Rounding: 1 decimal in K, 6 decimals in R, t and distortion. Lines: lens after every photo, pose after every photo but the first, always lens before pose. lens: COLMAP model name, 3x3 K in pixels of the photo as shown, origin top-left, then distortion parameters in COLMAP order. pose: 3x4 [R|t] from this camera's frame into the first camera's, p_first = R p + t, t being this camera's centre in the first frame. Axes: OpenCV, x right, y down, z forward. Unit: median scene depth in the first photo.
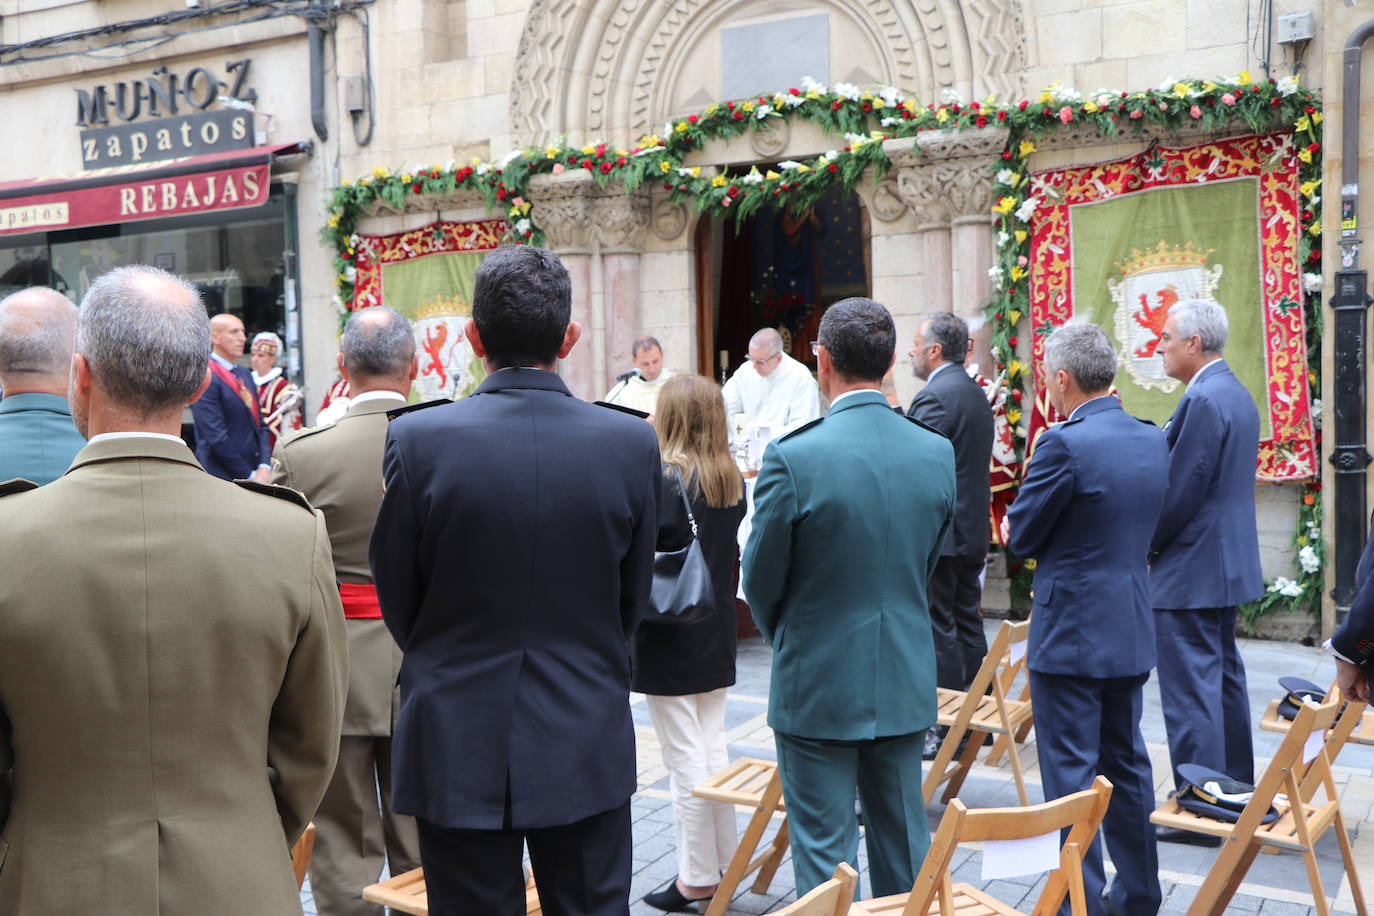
lens RADIAL K [[1508.7, 0, 675.0], [0, 1508.7, 472.6], [0, 0, 1]] dist [-0.086262, 0.299028]
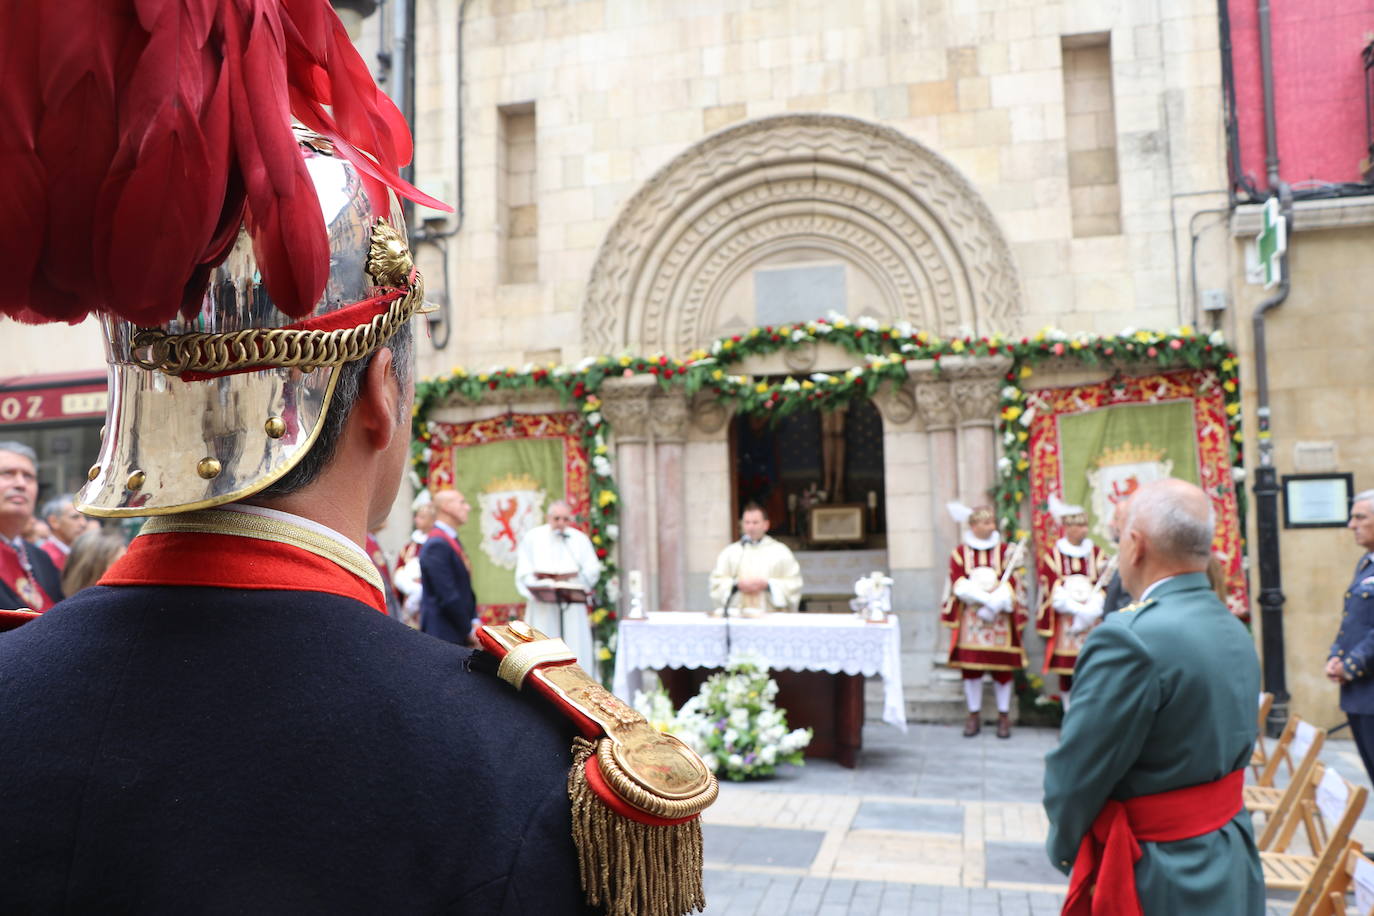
lens RADIAL K [[1170.9, 0, 656.7], [0, 1170.9, 481.0], [0, 0, 1]] dist [-0.171064, 0.166102]
pose [[0.971285, 0.012560, 0.237586, -0.293997], [0.014054, 0.993833, -0.109993, -0.008671], [-0.237502, 0.110174, 0.965119, 0.079956]]
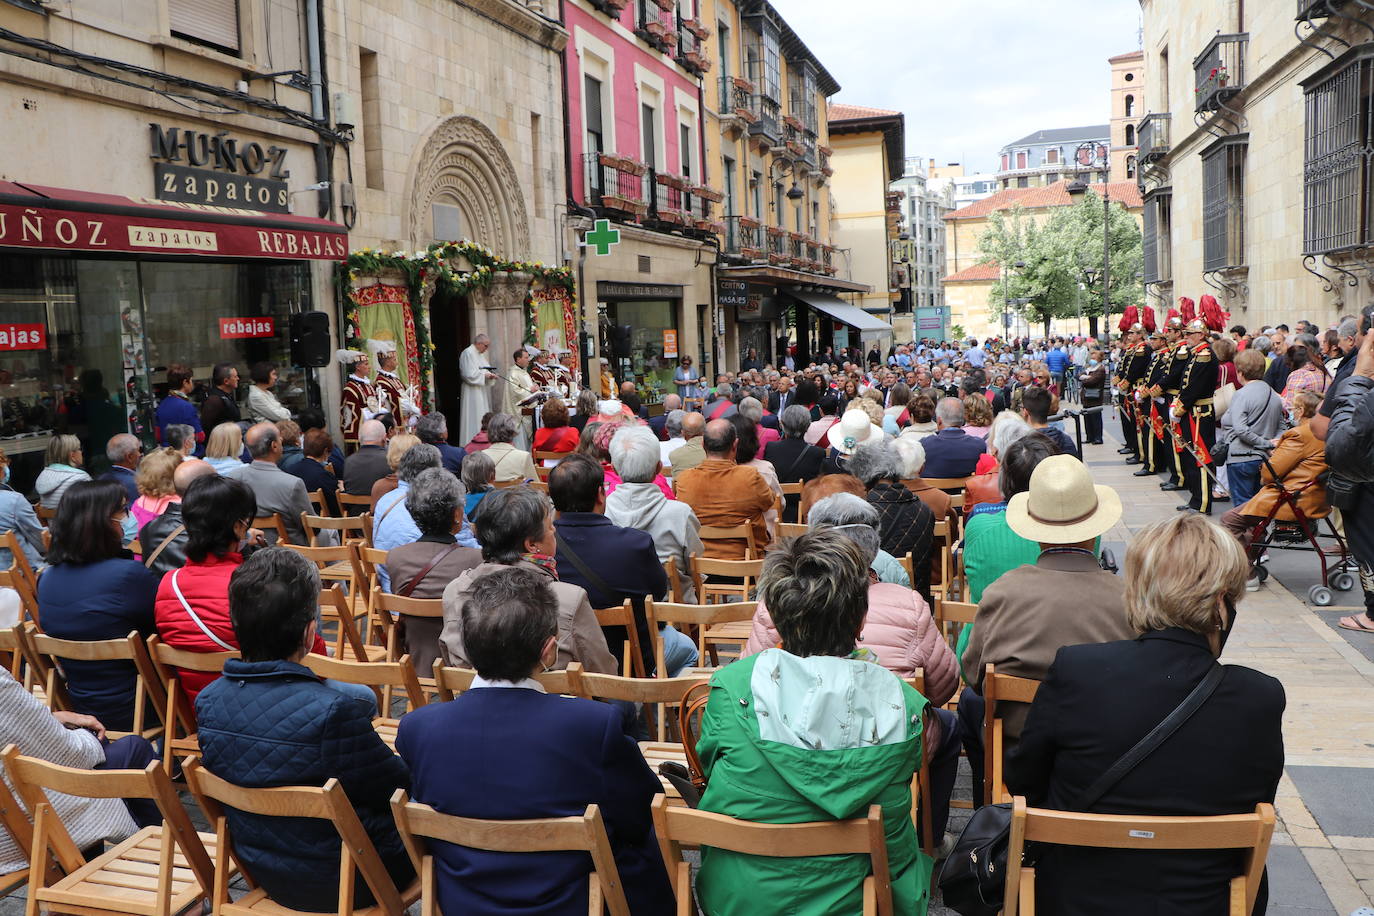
lens RADIAL K [[1129.3, 0, 665.0], [0, 1129.3, 474.8], [0, 0, 1]] dist [-0.182215, 0.155335]
pose [[-0.202601, -0.094966, 0.974646, -1.597411], [0.105881, 0.987327, 0.118211, -0.077969], [-0.973520, 0.127147, -0.189979, 1.058099]]
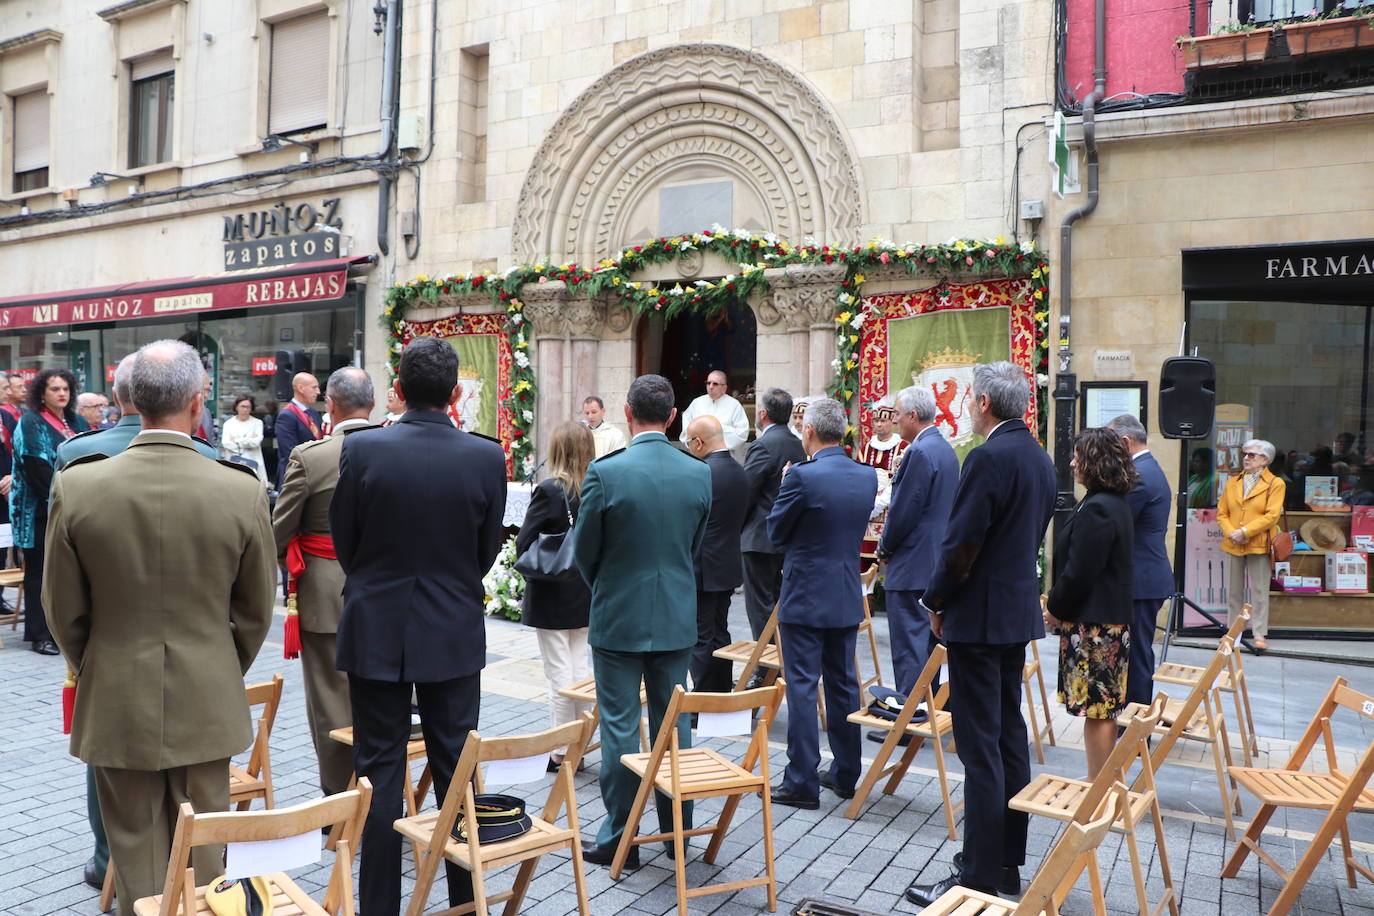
lens RADIAL K [[1129.3, 0, 665.0], [0, 1129.3, 474.8], [0, 0, 1]] dist [-0.182215, 0.155335]
pose [[0.999225, 0.039346, -0.000960, 0.049041], [-0.039357, 0.998873, -0.026511, 0.007414], [-0.000084, 0.026528, 0.999648, -0.064515]]
